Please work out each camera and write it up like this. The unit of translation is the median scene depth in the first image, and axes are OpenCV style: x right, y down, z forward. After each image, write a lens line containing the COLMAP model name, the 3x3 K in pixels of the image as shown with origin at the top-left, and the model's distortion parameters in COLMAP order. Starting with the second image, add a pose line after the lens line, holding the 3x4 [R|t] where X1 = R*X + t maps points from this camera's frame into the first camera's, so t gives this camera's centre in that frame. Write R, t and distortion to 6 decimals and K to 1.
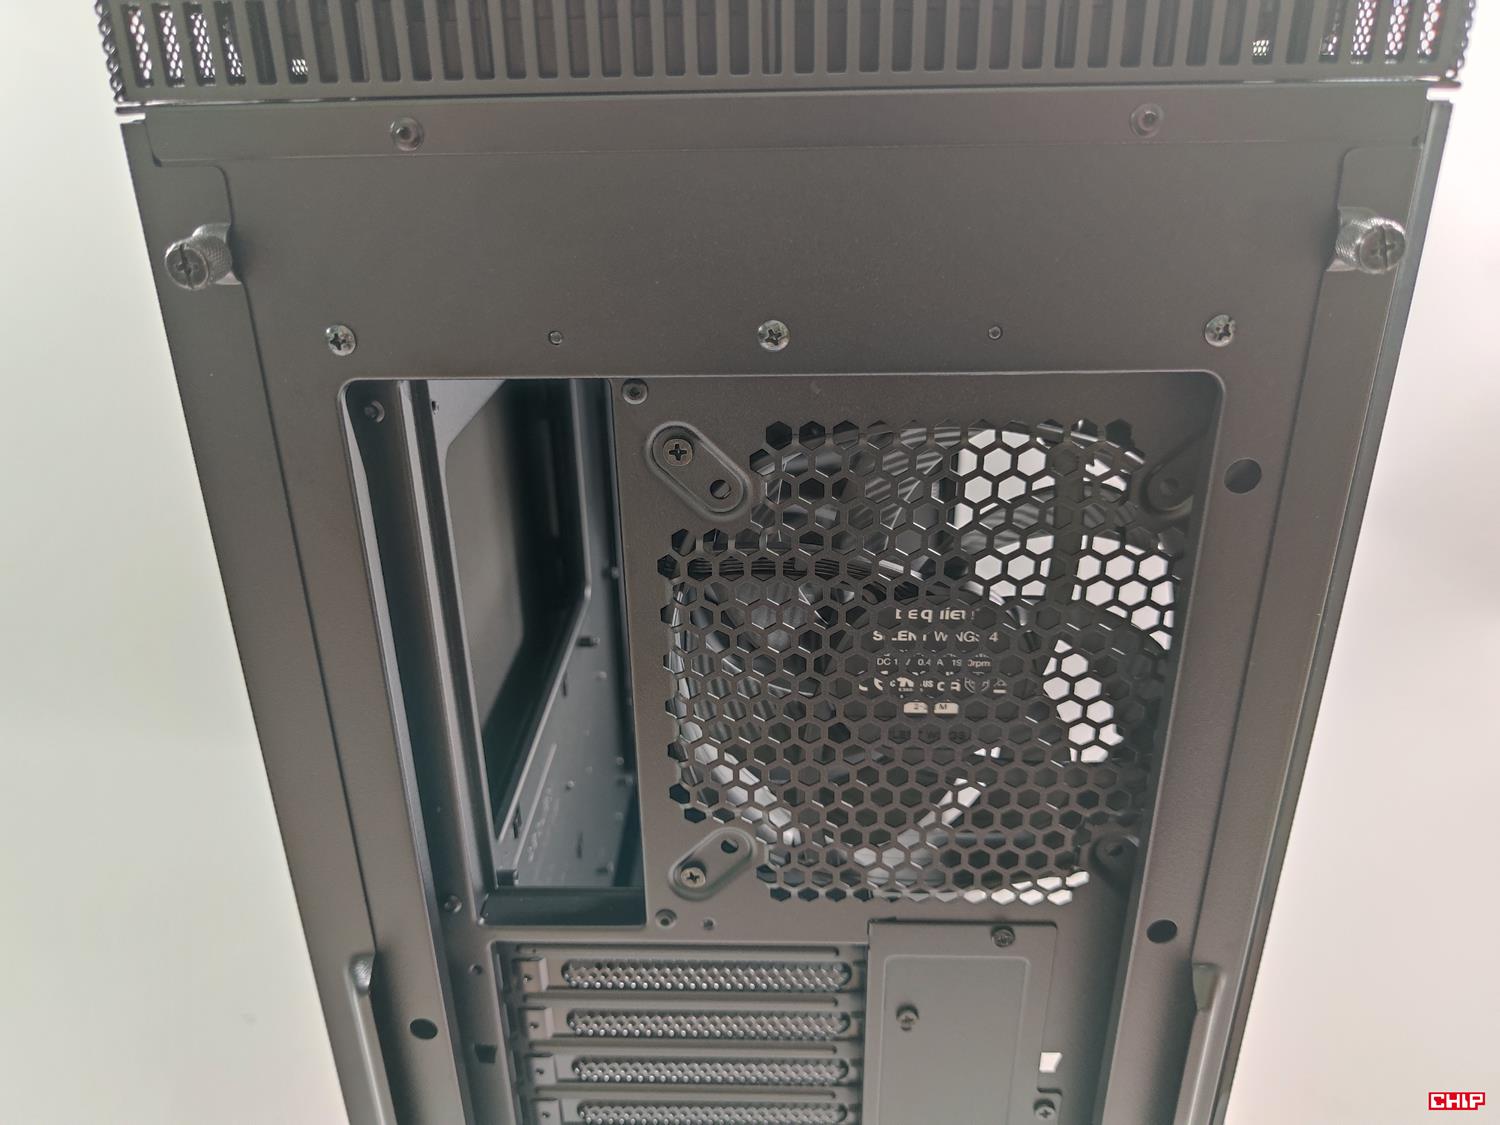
lens RADIAL K [[1116.6, 0, 754.3], [0, 1116.6, 558.0], [0, 0, 1]] dist [0.040612, -0.054725]
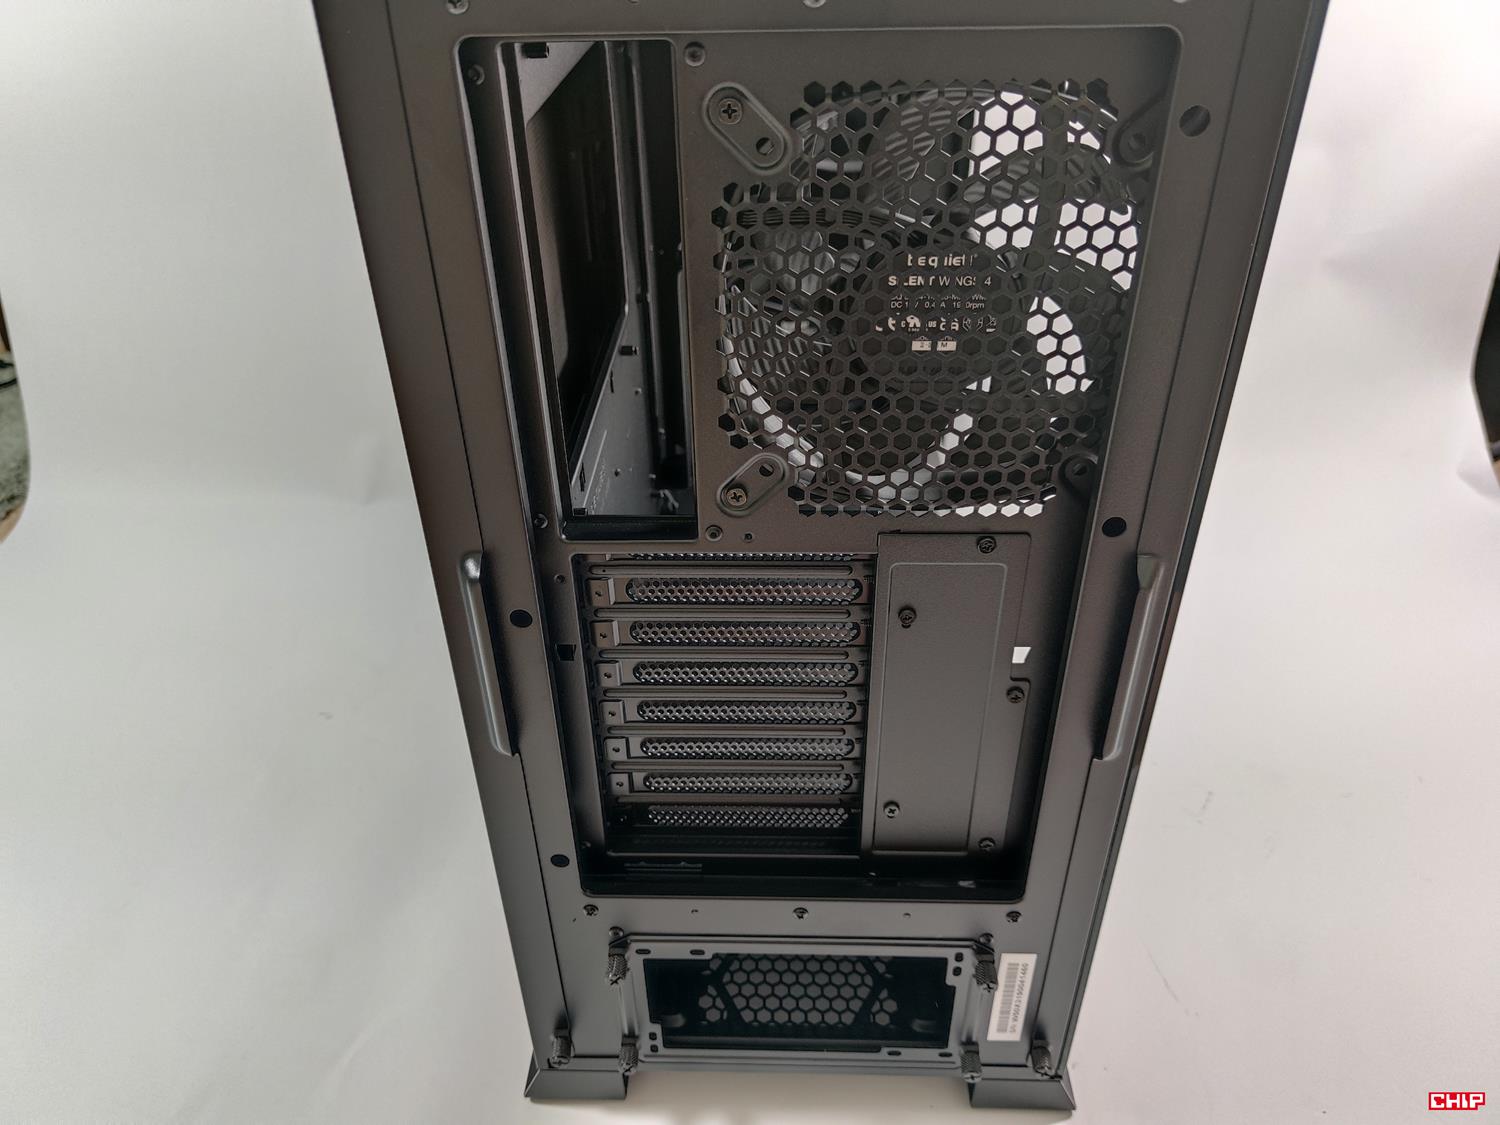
lens RADIAL K [[1116.6, 0, 752.6], [0, 1116.6, 559.8], [0, 0, 1]] dist [0.040612, -0.054725]
pose [[0.999916, 0.007854, -0.010354, -0.024567], [-0.006117, 0.987370, 0.158314, 0.168041], [0.011466, -0.158237, 0.987335, -0.235357]]
